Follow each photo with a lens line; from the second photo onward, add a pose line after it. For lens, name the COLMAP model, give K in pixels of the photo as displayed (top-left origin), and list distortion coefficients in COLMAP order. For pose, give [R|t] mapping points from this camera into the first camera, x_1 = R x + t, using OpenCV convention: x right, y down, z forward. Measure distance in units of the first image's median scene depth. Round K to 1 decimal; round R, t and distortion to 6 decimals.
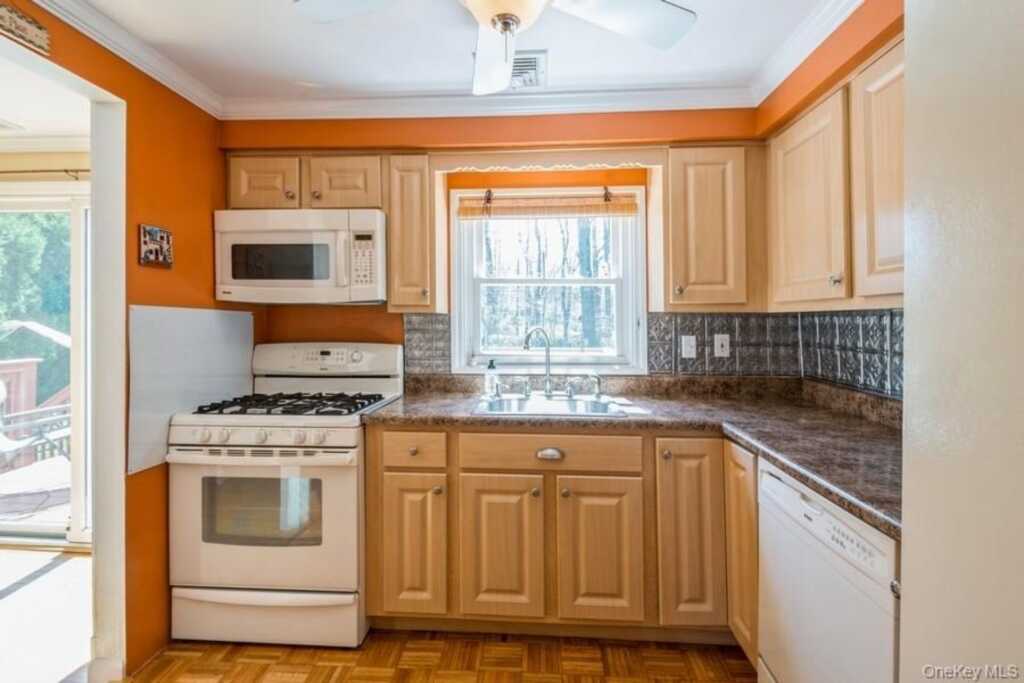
lens RADIAL K [[471.1, 0, 512.1], [0, 471.1, 318.5], [0, 0, 1]] dist [0.000415, -0.000479]
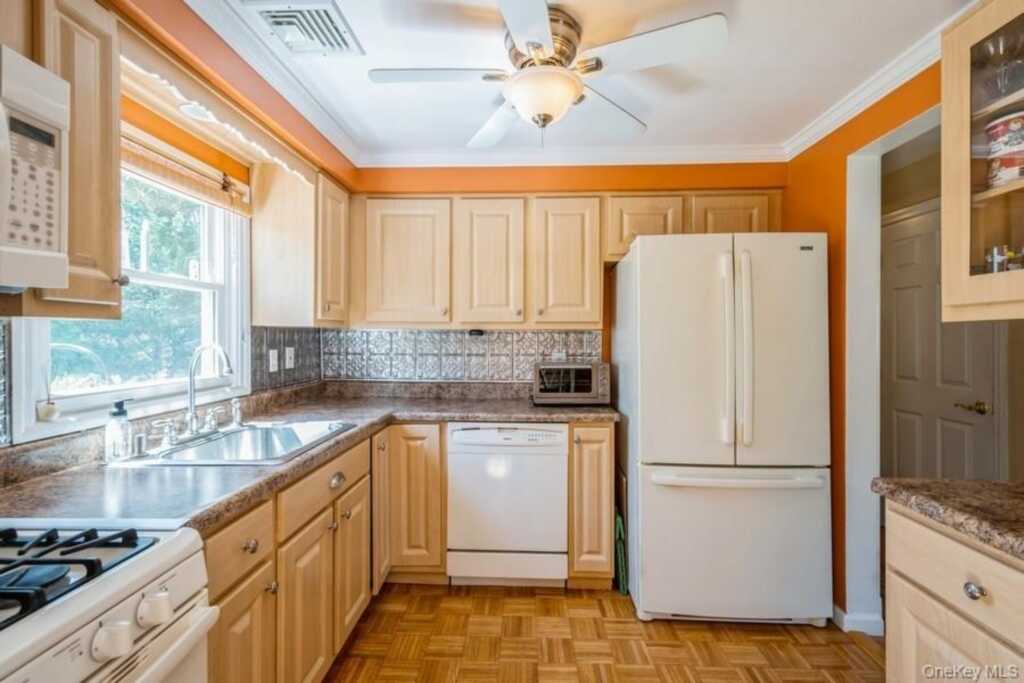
lens RADIAL K [[475.0, 0, 512.0], [0, 475.0, 341.5], [0, 0, 1]] dist [0.001405, 0.000293]
pose [[-0.026958, -0.013755, 0.999542, -0.713267], [-0.007974, 0.999876, 0.013544, 0.001136], [-0.999605, -0.007605, -0.027065, 0.567162]]
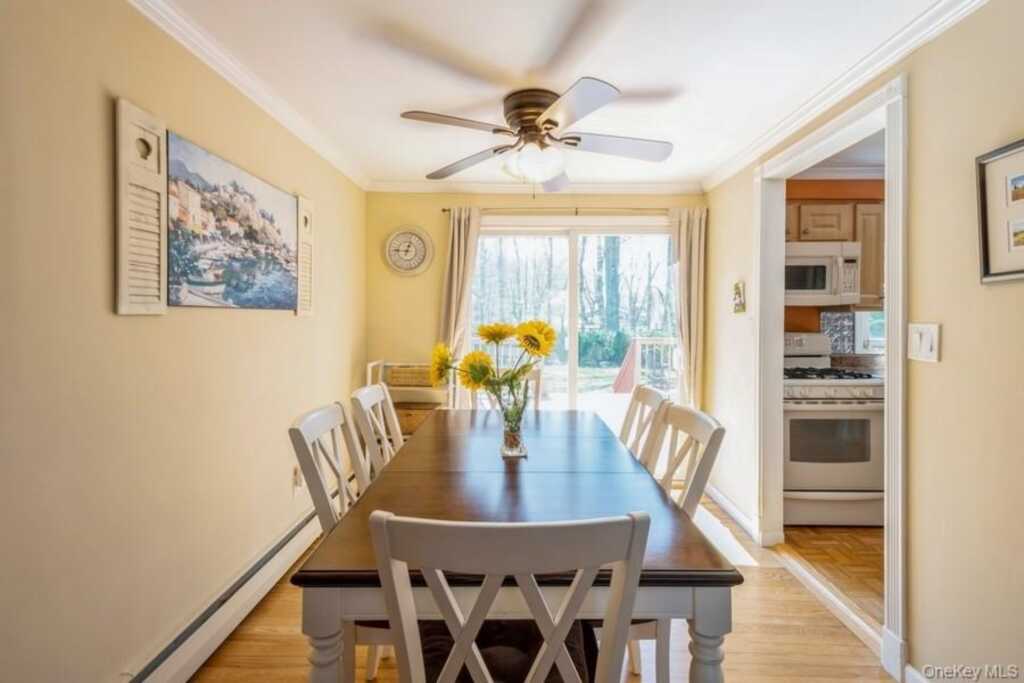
lens RADIAL K [[471.1, 0, 512.1], [0, 471.1, 318.5], [0, 0, 1]] dist [0.000415, -0.000479]
pose [[0.998753, -0.003672, 0.049797, -1.394716], [0.003065, 0.999920, 0.012257, -0.011527], [-0.049838, -0.012089, 0.998684, -0.415389]]
